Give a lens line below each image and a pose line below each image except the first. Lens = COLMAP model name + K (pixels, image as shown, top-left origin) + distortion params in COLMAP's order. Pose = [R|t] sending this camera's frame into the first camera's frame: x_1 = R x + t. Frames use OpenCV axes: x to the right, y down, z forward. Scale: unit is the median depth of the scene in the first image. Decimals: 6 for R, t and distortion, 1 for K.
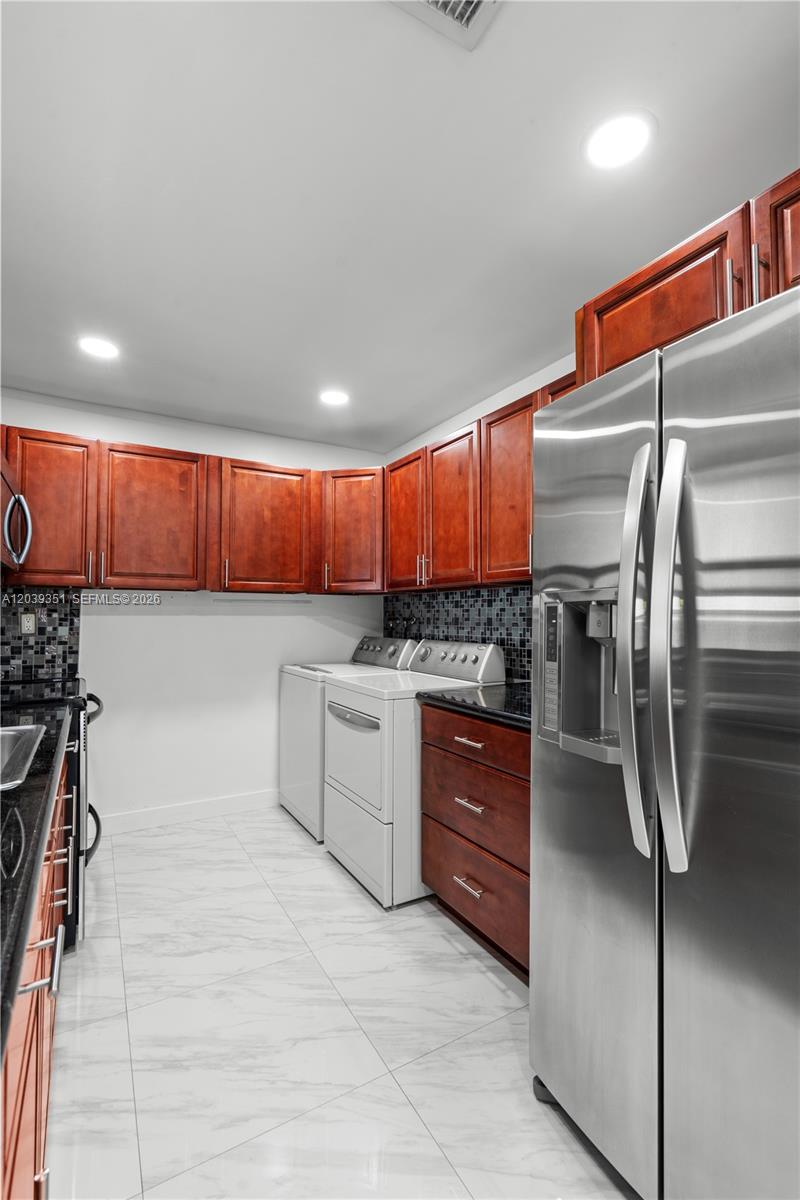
lens RADIAL K [[548.6, 0, 395.2], [0, 548.6, 600.3], [0, 0, 1]] dist [0.005902, -0.001517]
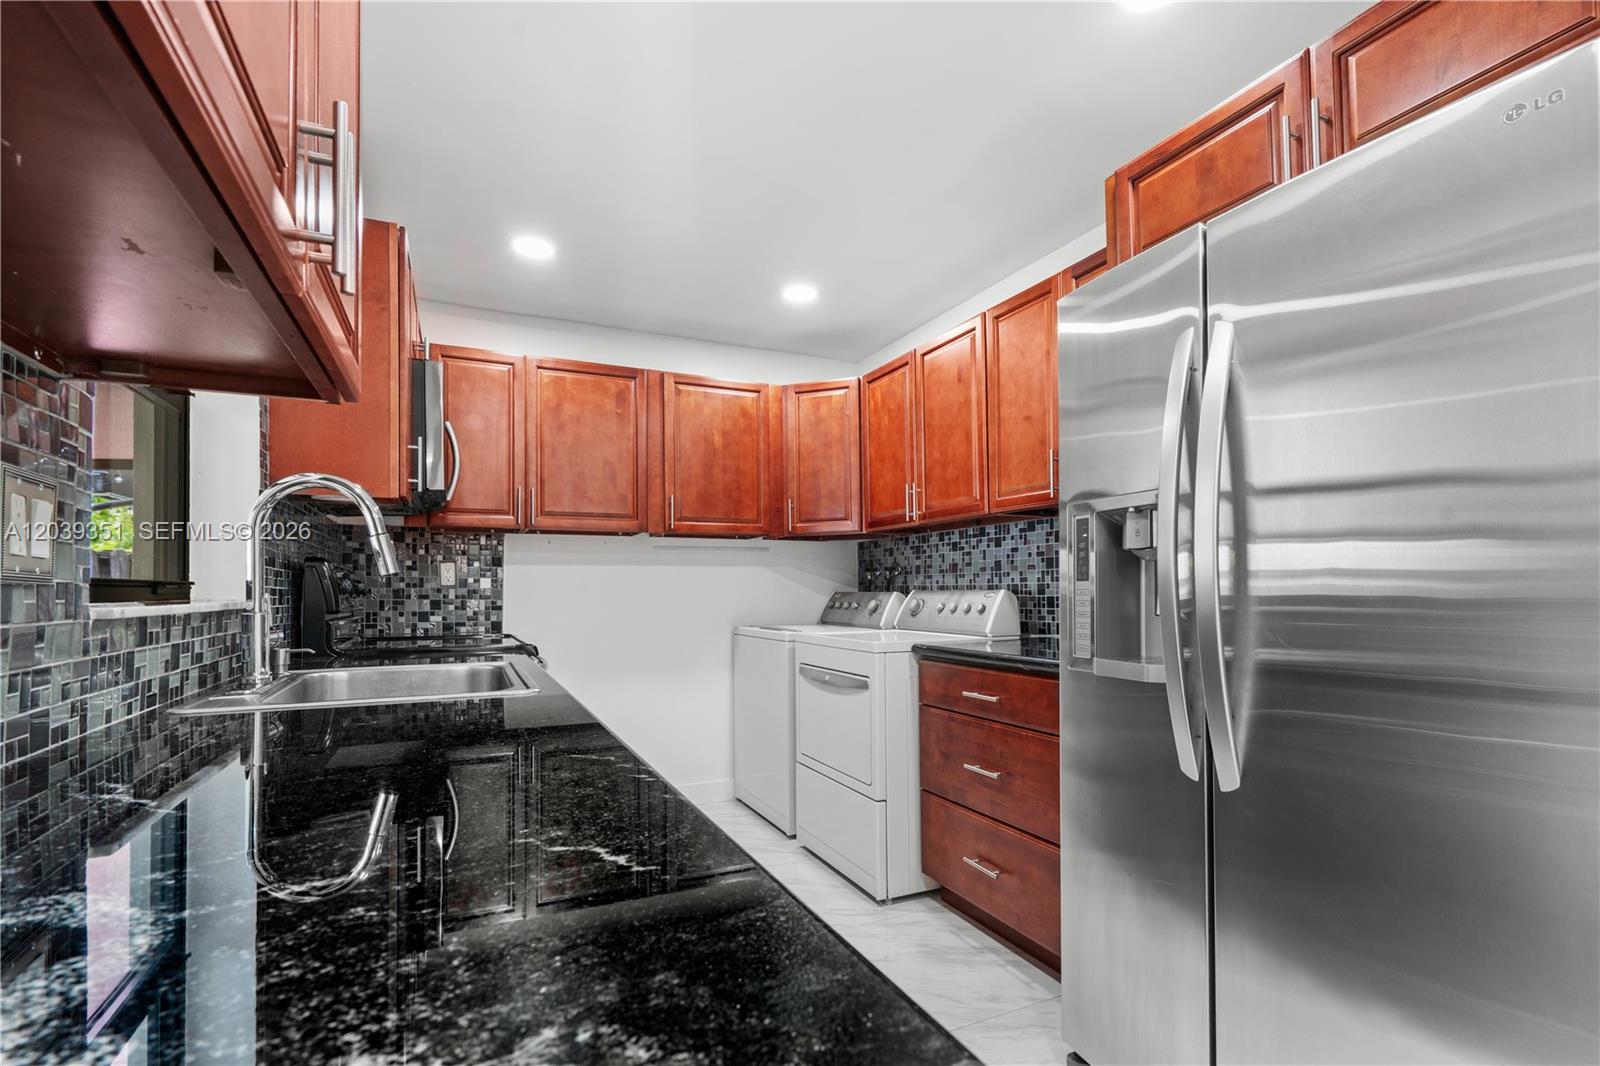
lens RADIAL K [[731.4, 0, 796.0], [0, 731.4, 563.6], [0, 0, 1]] dist [0.005902, -0.001517]
pose [[0.996396, -0.012560, -0.083891, -0.032325], [0.012635, 0.999920, 0.000365, 0.033135], [0.083880, -0.001424, 0.996475, -0.090518]]
